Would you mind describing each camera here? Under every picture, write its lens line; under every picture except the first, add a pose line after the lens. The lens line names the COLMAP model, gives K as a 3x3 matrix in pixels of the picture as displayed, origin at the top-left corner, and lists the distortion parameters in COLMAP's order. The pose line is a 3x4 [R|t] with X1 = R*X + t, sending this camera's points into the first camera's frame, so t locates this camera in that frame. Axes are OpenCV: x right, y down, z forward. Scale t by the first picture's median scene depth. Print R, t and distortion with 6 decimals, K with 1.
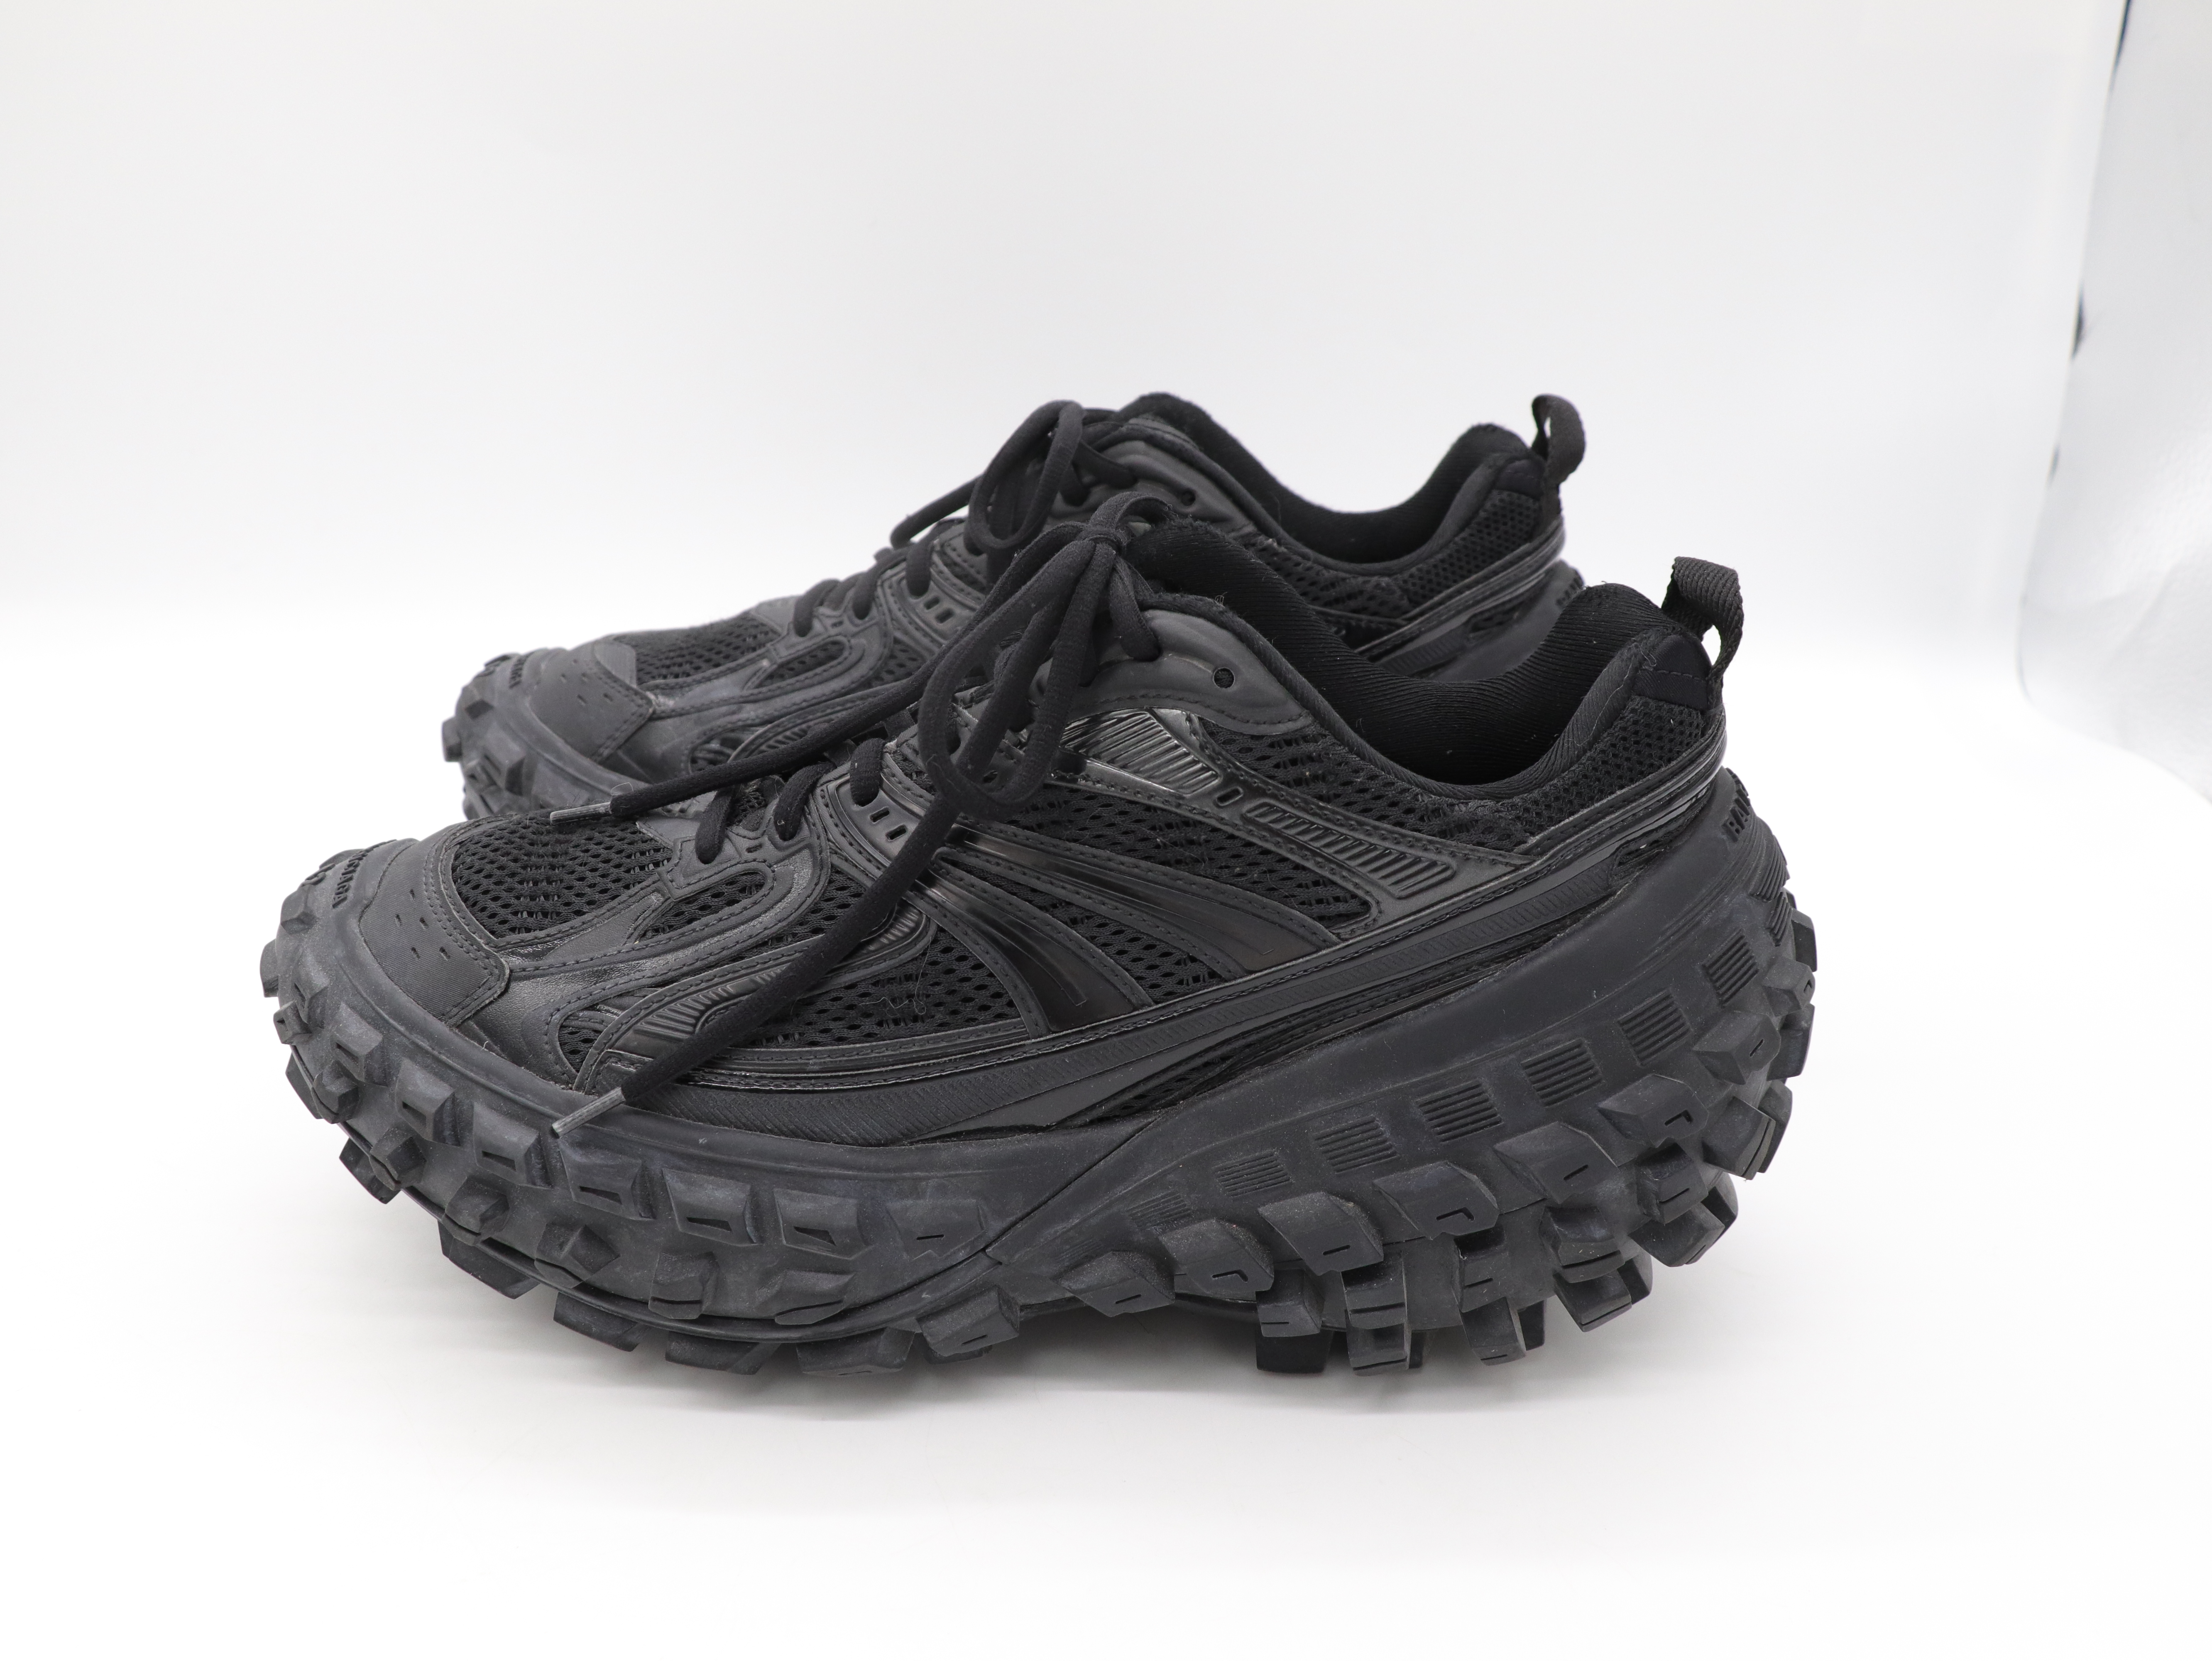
lens RADIAL K [[1949.0, 0, 1106.4], [0, 1949.0, 771.0], [0, 0, 1]] dist [-0.226373, -0.001847]
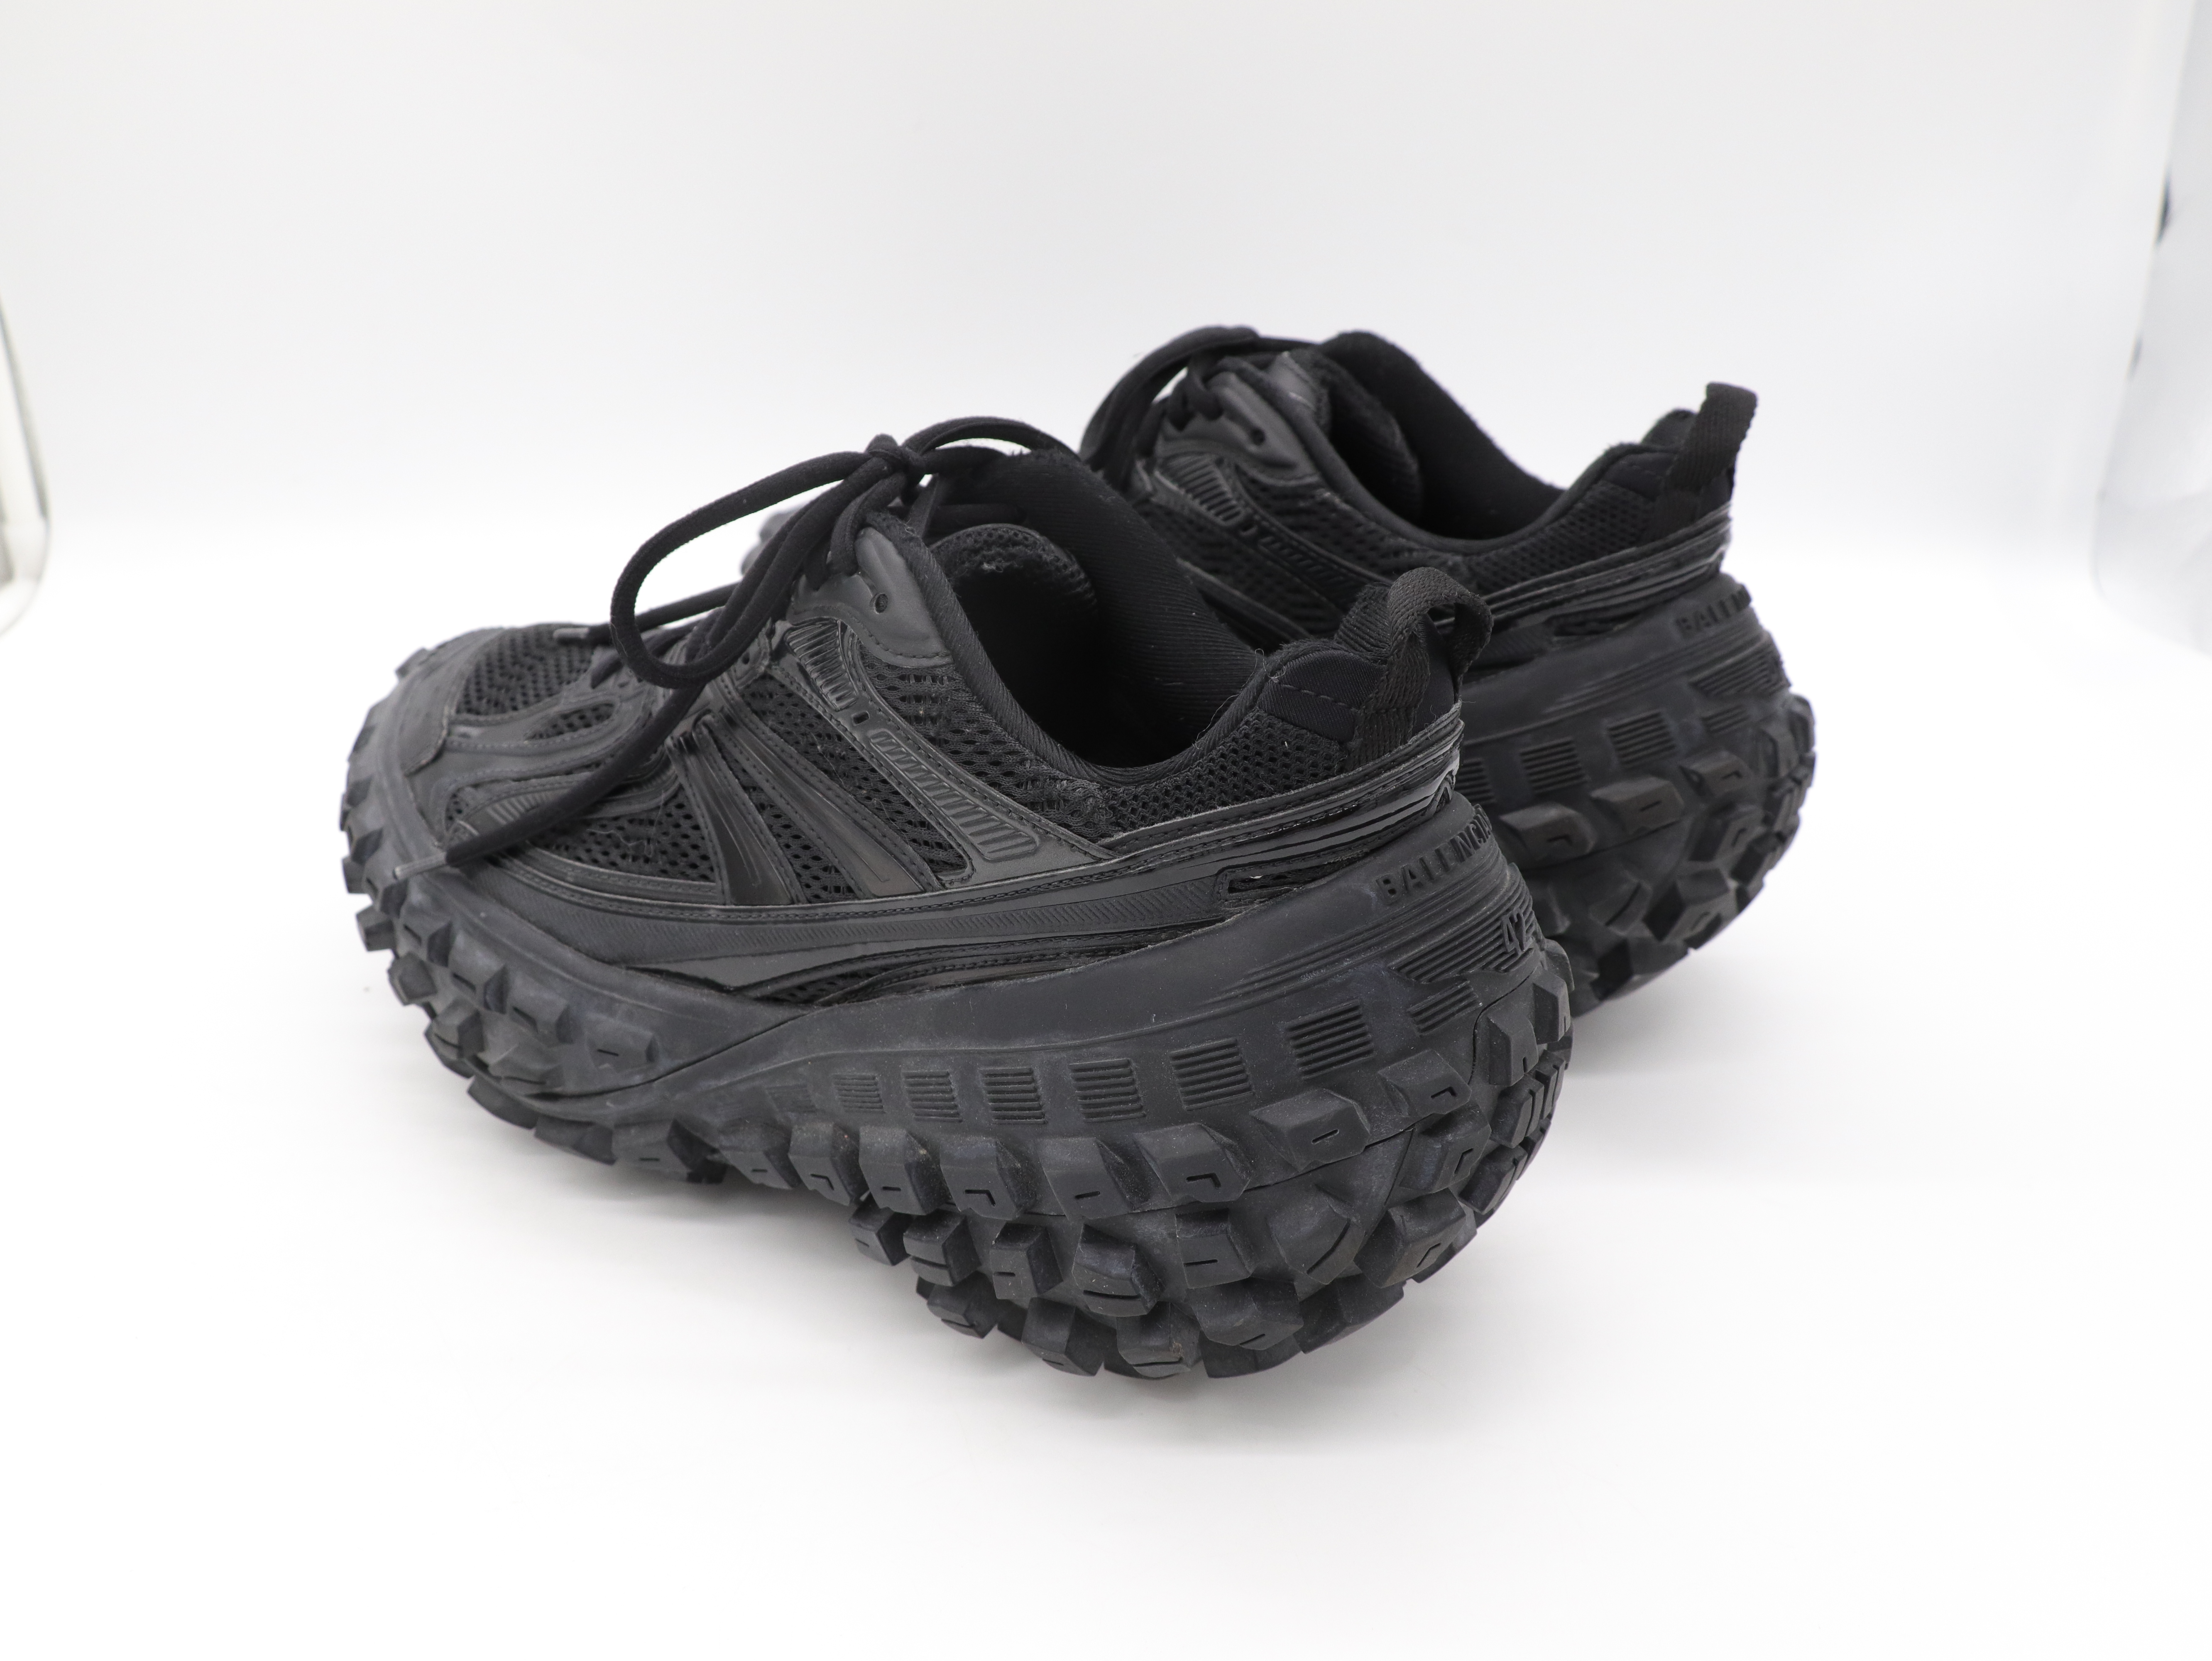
lens RADIAL K [[1949.0, 0, 1106.4], [0, 1949.0, 771.0], [0, 0, 1]] dist [-0.226373, -0.001847]
pose [[0.840011, 0.223950, -0.494194, 0.656054], [-0.197105, 0.974569, 0.106607, -0.090679], [0.505501, 0.007857, 0.862790, 0.187146]]
